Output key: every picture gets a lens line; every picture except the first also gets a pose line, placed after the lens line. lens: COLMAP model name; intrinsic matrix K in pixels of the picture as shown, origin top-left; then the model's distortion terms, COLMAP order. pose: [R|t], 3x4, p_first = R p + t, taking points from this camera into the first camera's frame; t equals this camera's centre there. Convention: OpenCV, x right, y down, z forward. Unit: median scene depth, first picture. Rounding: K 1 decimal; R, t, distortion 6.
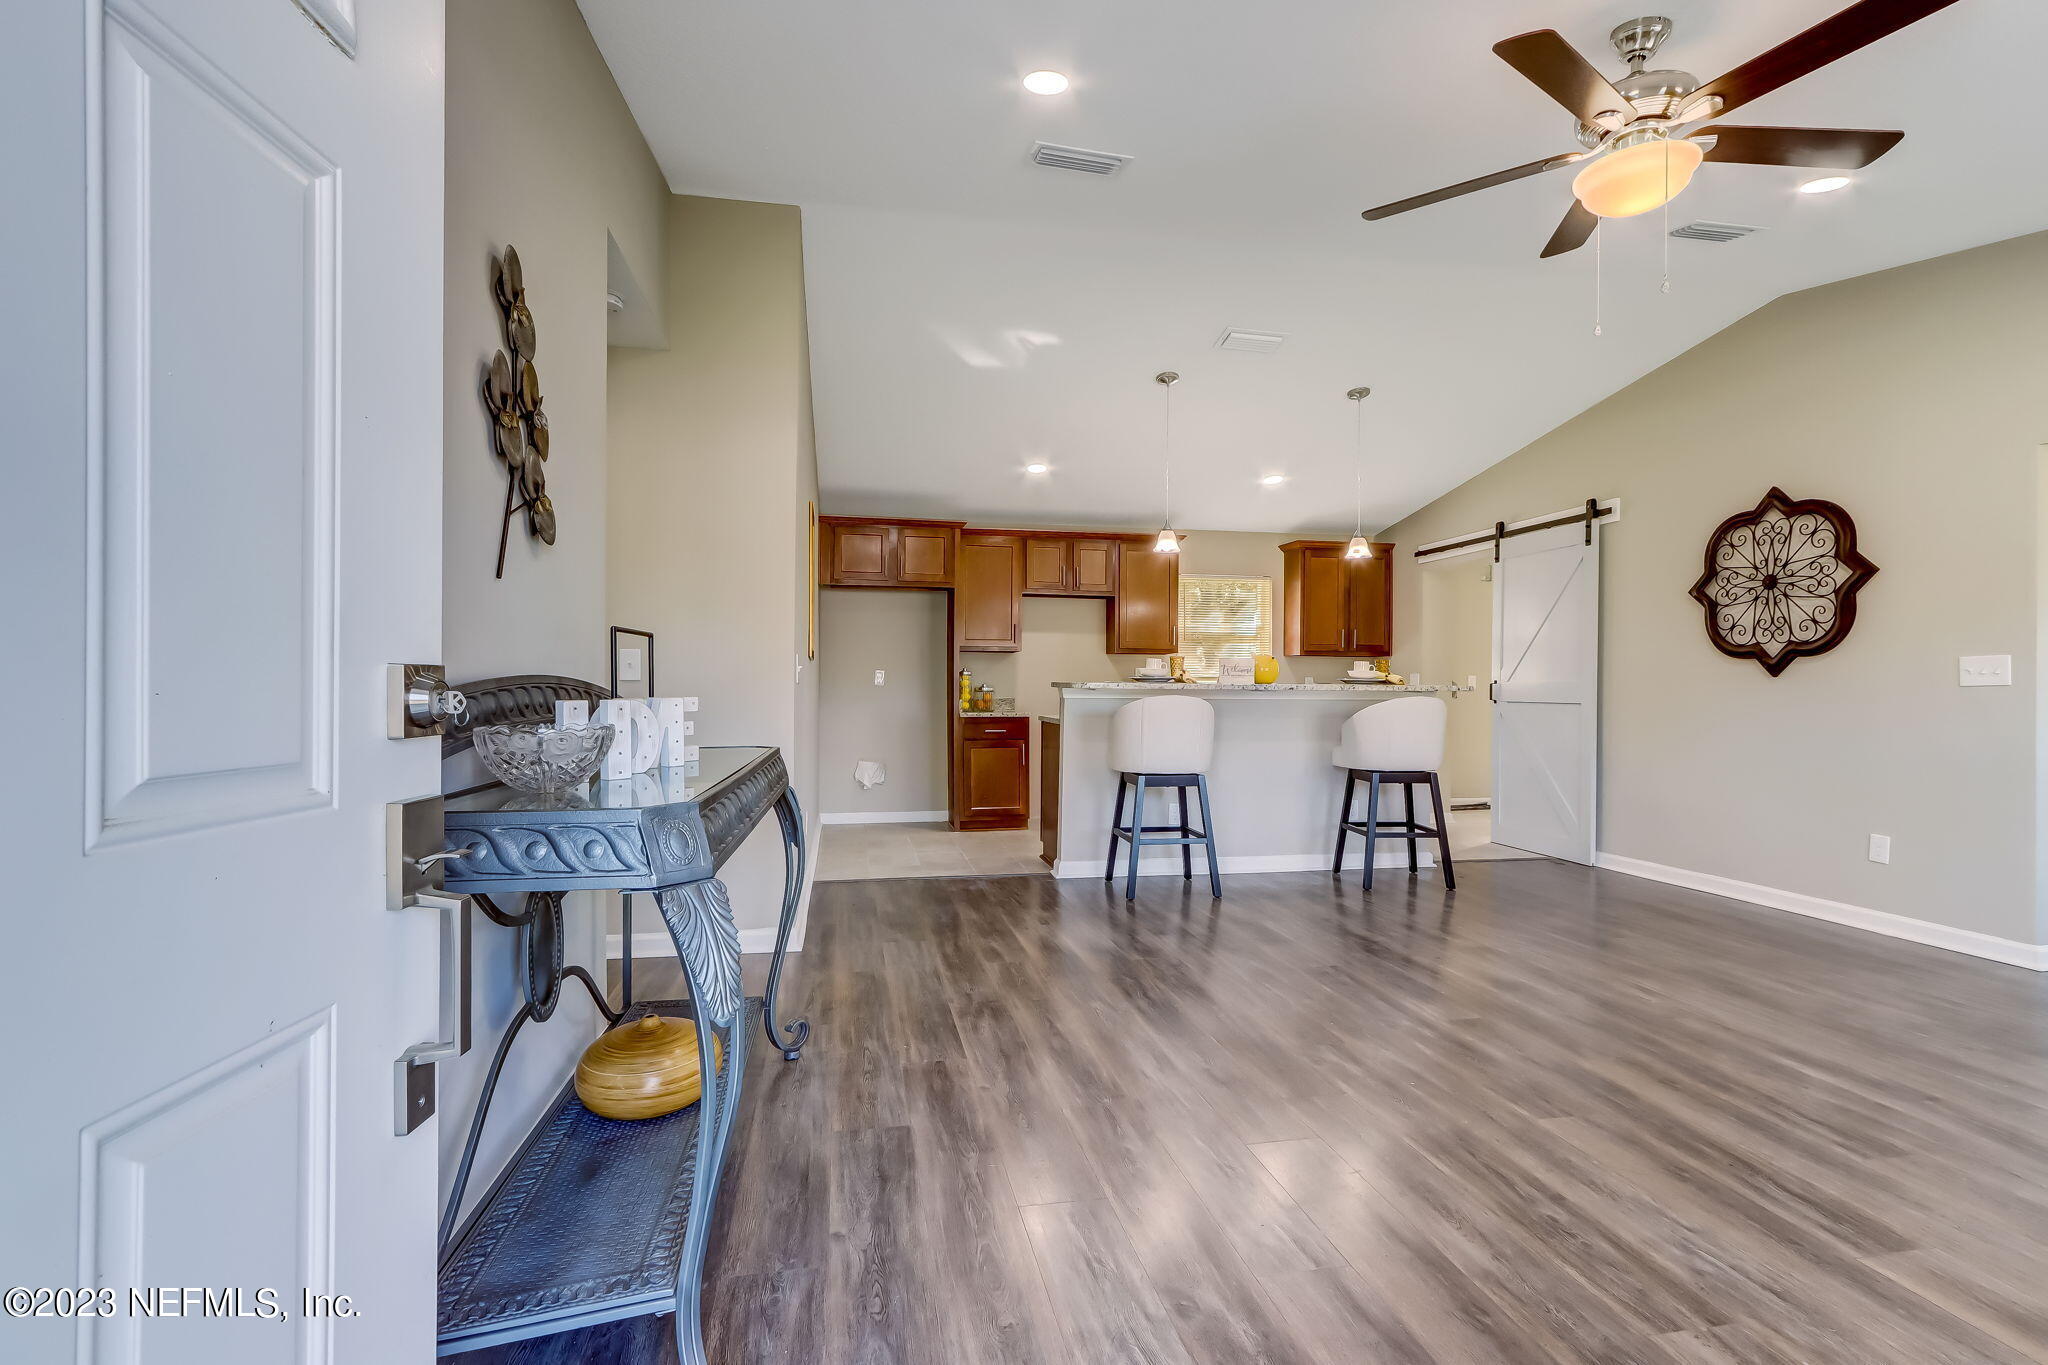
lens RADIAL K [[935.2, 0, 1024.4], [0, 935.2, 691.9], [0, 0, 1]] dist [0.001330, 0.000871]
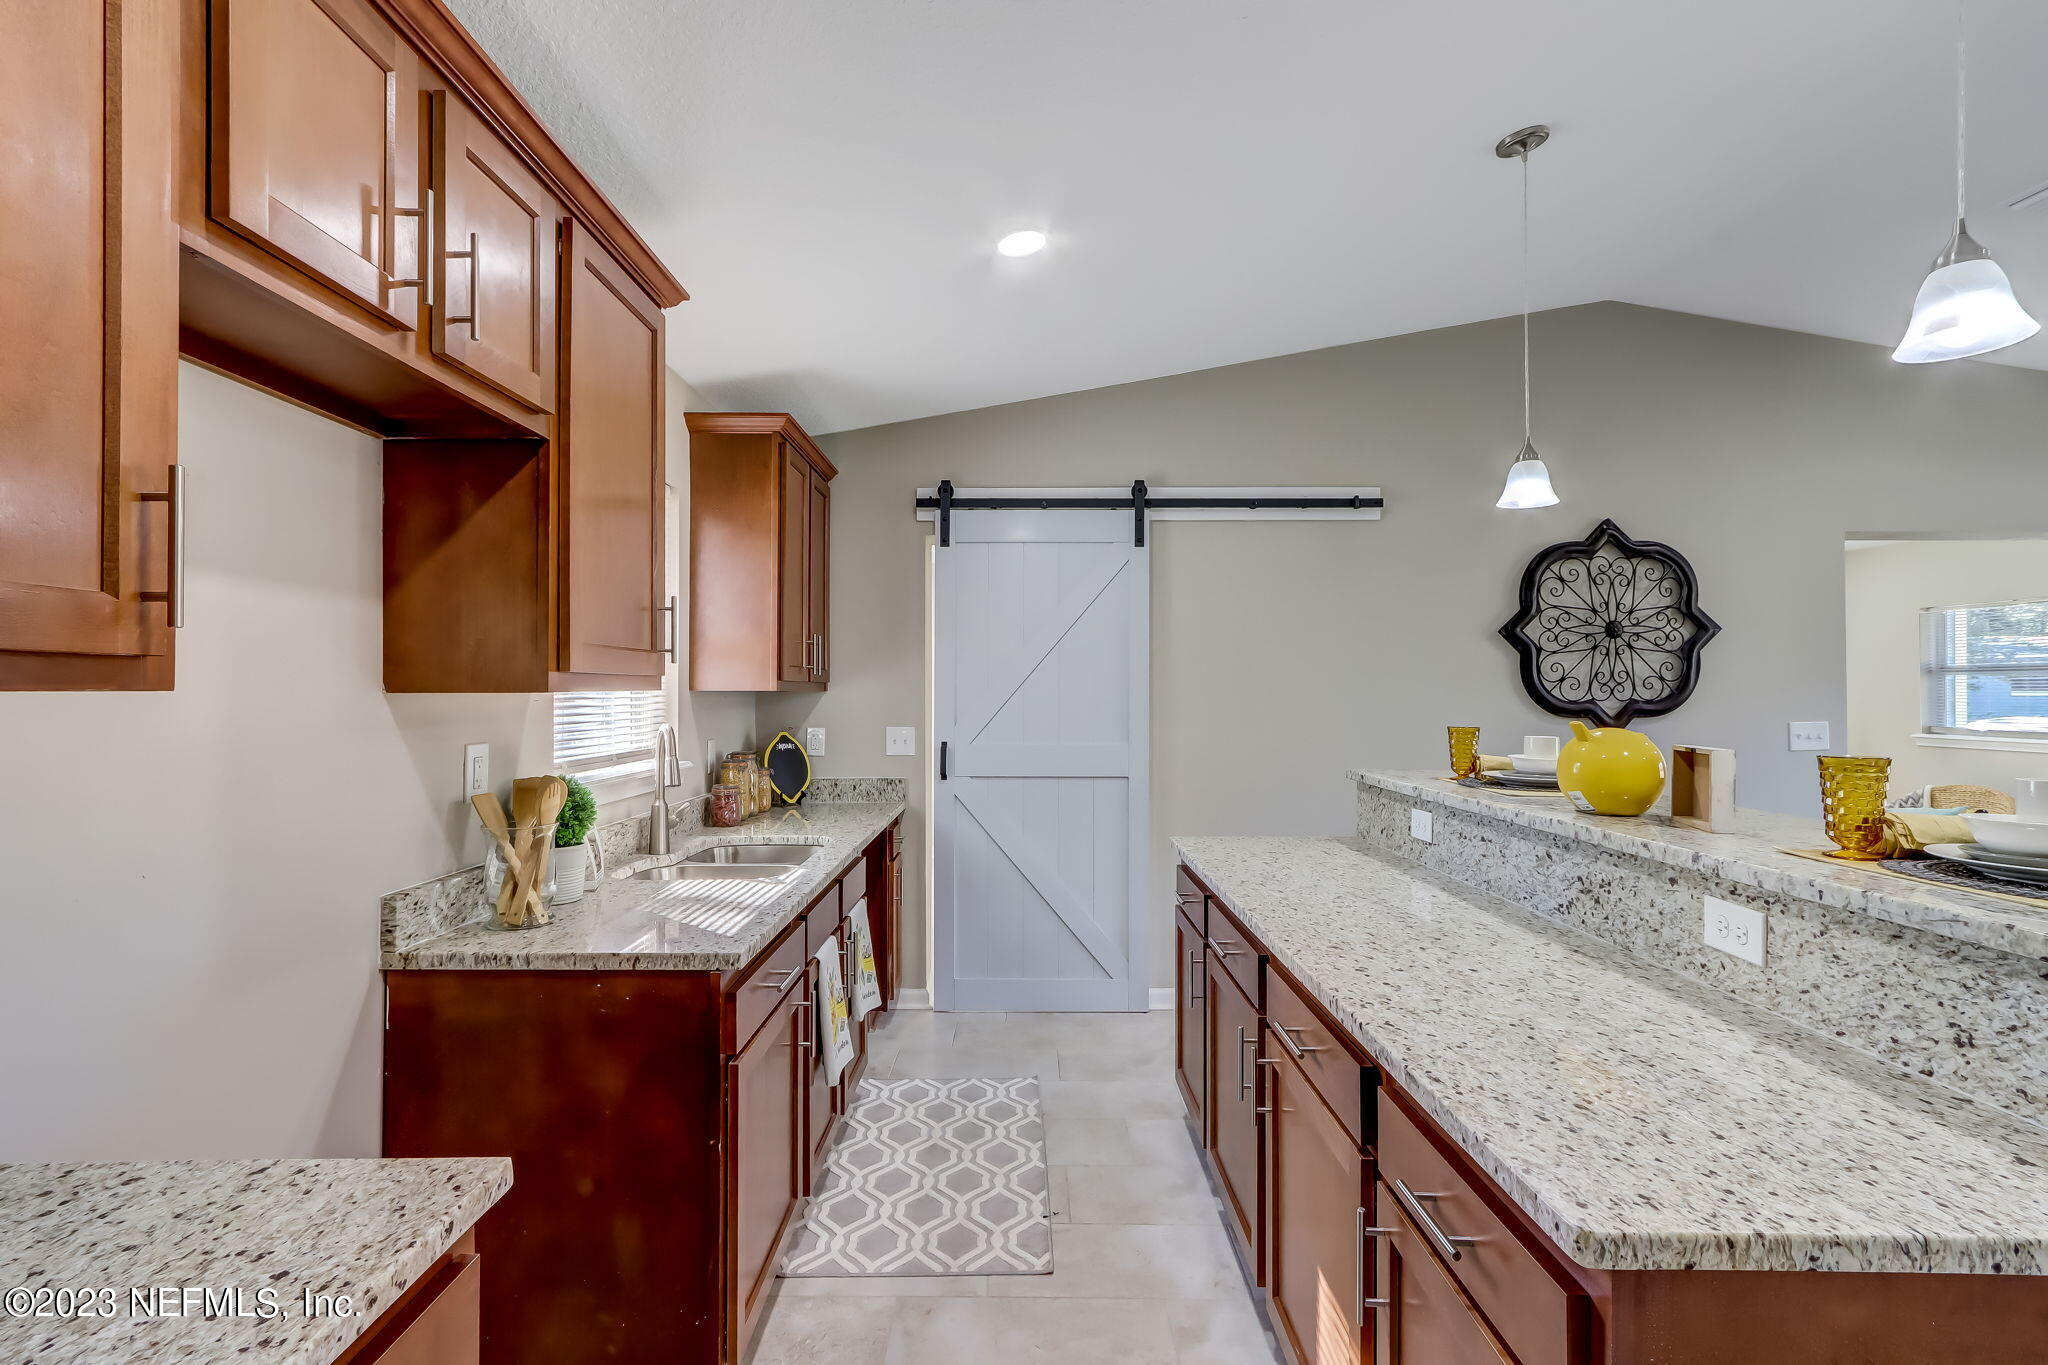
lens RADIAL K [[970.3, 0, 1011.1], [0, 970.3, 682.9], [0, 0, 1]] dist [-0.000900, 0.001255]
pose [[0.194394, 0.004044, 0.980915, -0.175613], [0.006791, 0.999962, -0.005468, -0.067216], [-0.980900, 0.007725, 0.194359, 1.359545]]
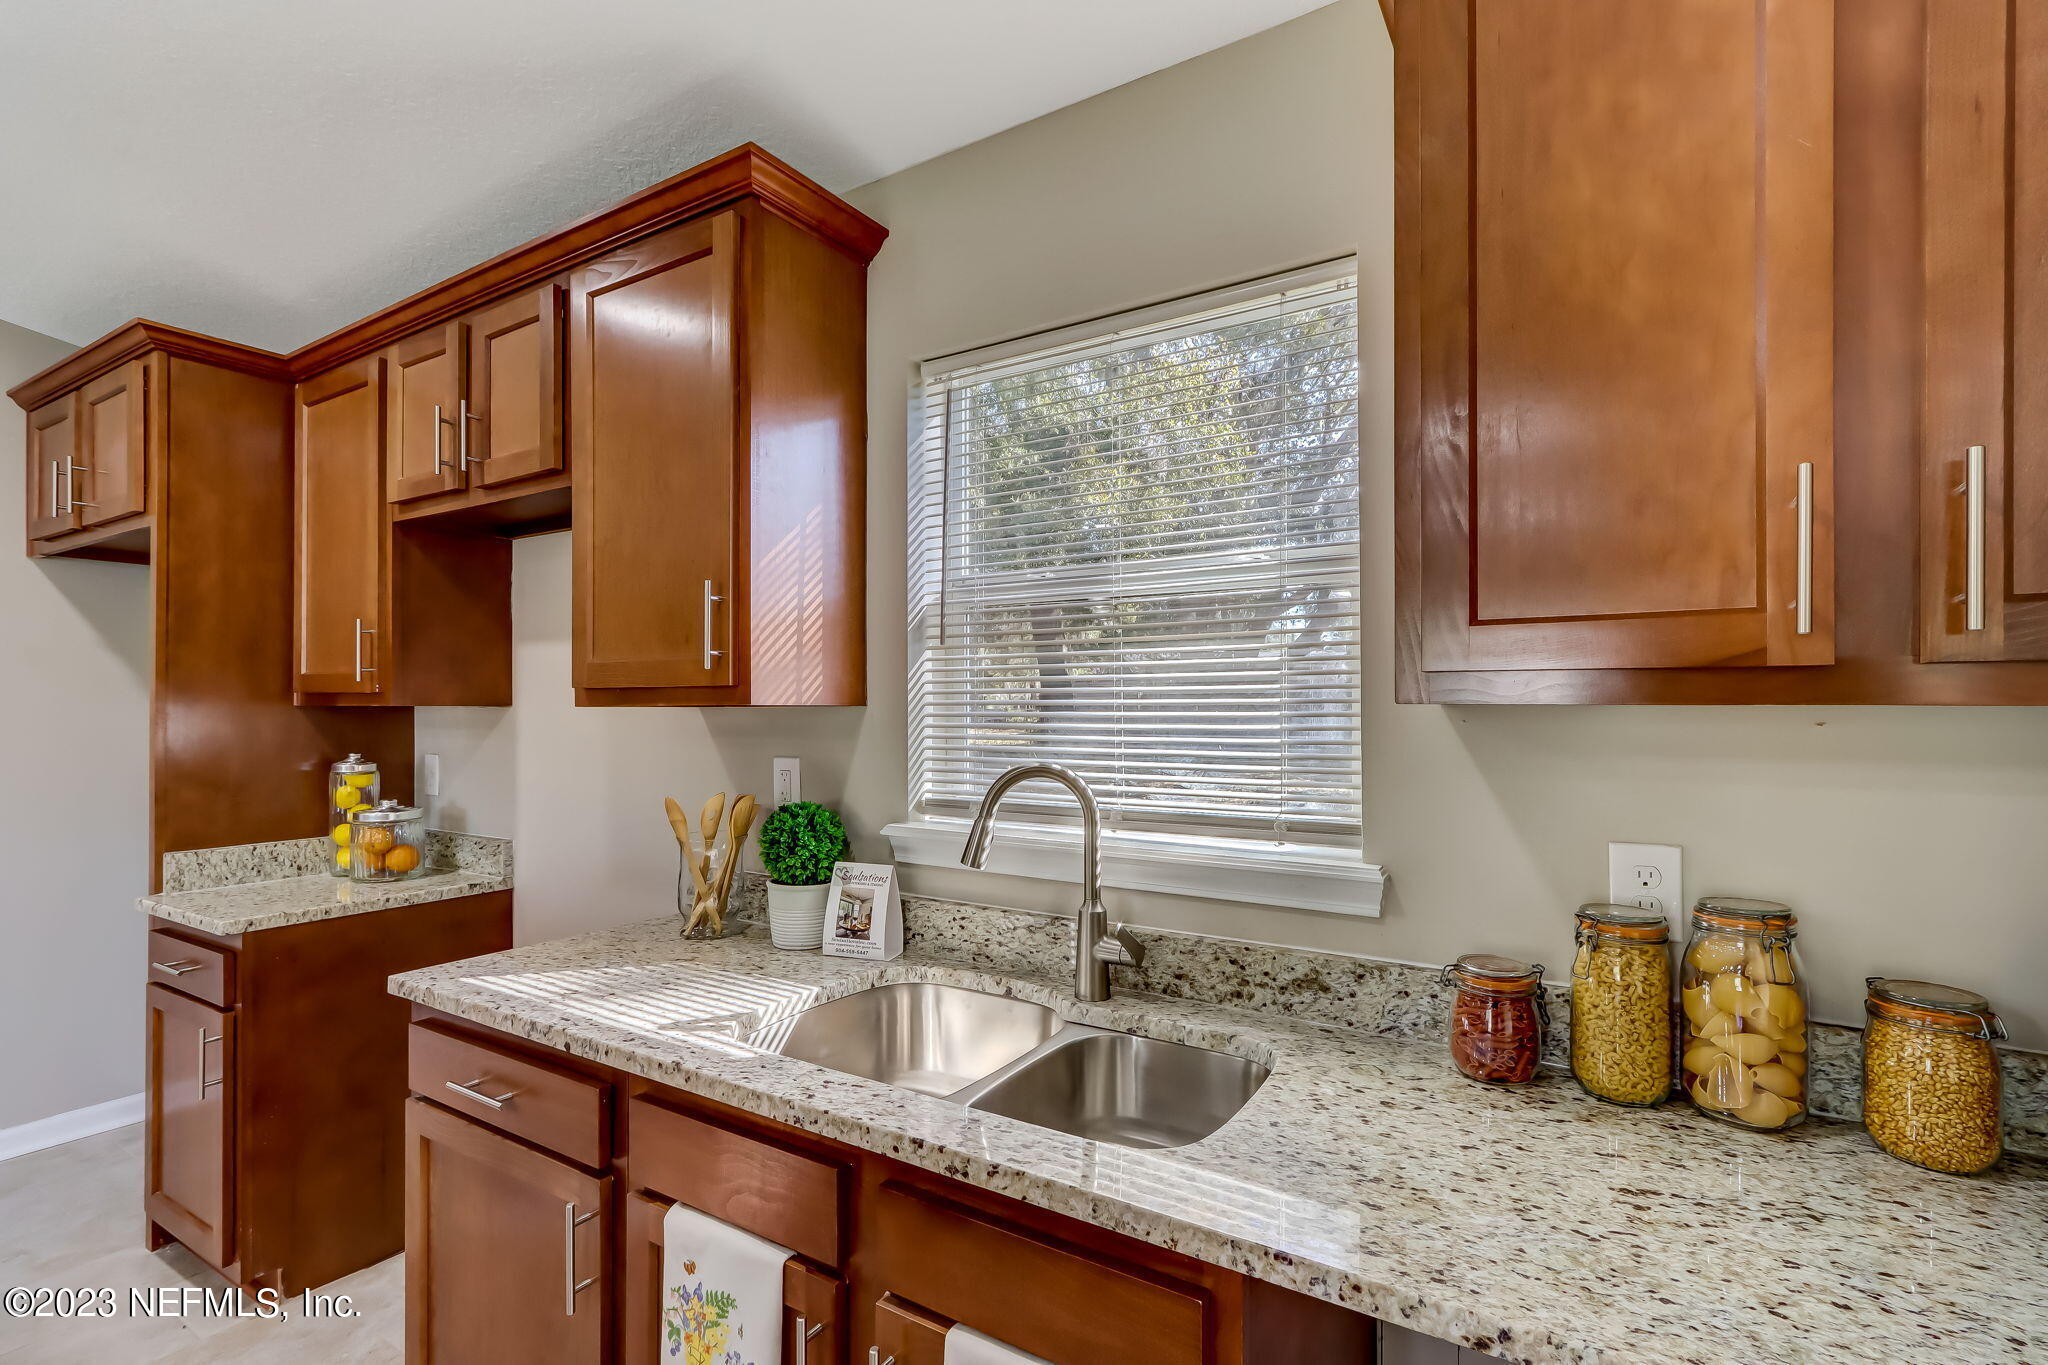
lens RADIAL K [[949.1, 0, 1015.6], [0, 949.1, 705.3], [0, 0, 1]] dist [0.000271, 0.001313]
pose [[0.730202, -0.004235, -0.683219, 0.582460], [-0.000551, 0.999977, -0.006787, -0.064236], [0.683231, 0.005332, 0.730182, 1.433166]]
